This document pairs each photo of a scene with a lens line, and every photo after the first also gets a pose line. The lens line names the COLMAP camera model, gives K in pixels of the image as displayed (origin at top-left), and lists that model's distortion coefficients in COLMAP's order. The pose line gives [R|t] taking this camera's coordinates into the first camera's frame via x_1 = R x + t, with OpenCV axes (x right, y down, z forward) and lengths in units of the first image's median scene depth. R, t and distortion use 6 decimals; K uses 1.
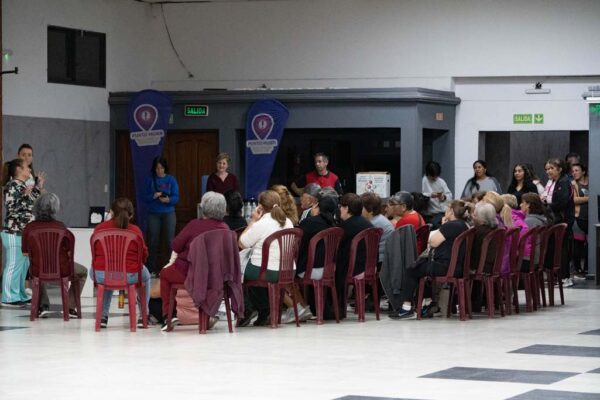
lens RADIAL K [[1967.0, 0, 300.1], [0, 1967.0, 199.8], [0, 0, 1]] dist [0.042463, 0.000000]
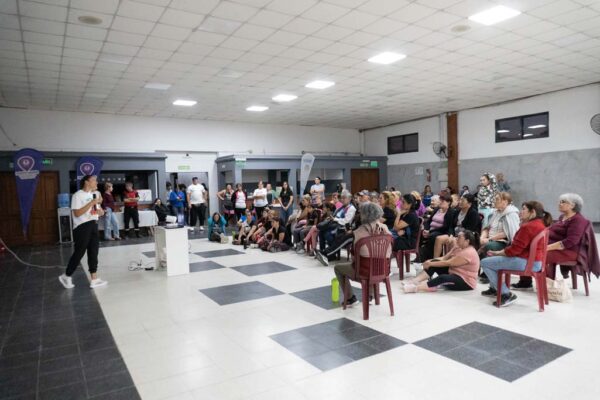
lens RADIAL K [[417.3, 0, 300.6], [0, 417.3, 200.7], [0, 0, 1]] dist [-0.006693, -0.002475]
pose [[0.594039, -0.050216, 0.802867, -0.237989], [0.043554, 0.998594, 0.030233, -0.007788], [-0.803256, 0.017008, 0.595391, 0.560643]]
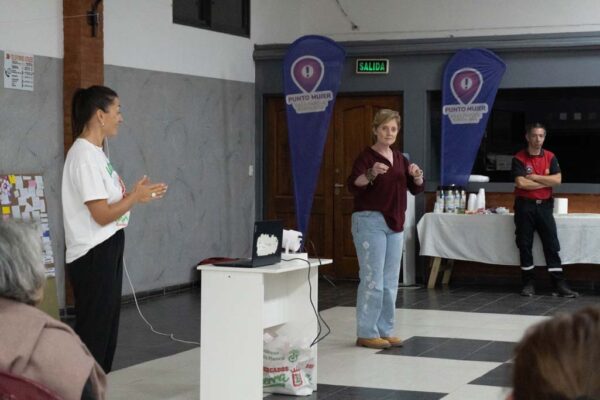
lens RADIAL K [[1286.9, 0, 300.2], [0, 1286.9, 199.8], [0, 0, 1]] dist [0.114995, 0.000000]
pose [[0.999357, -0.000163, -0.035857, -0.063537], [0.001061, 0.999686, 0.025025, -0.007158], [0.035842, -0.025047, 0.999044, 0.517700]]
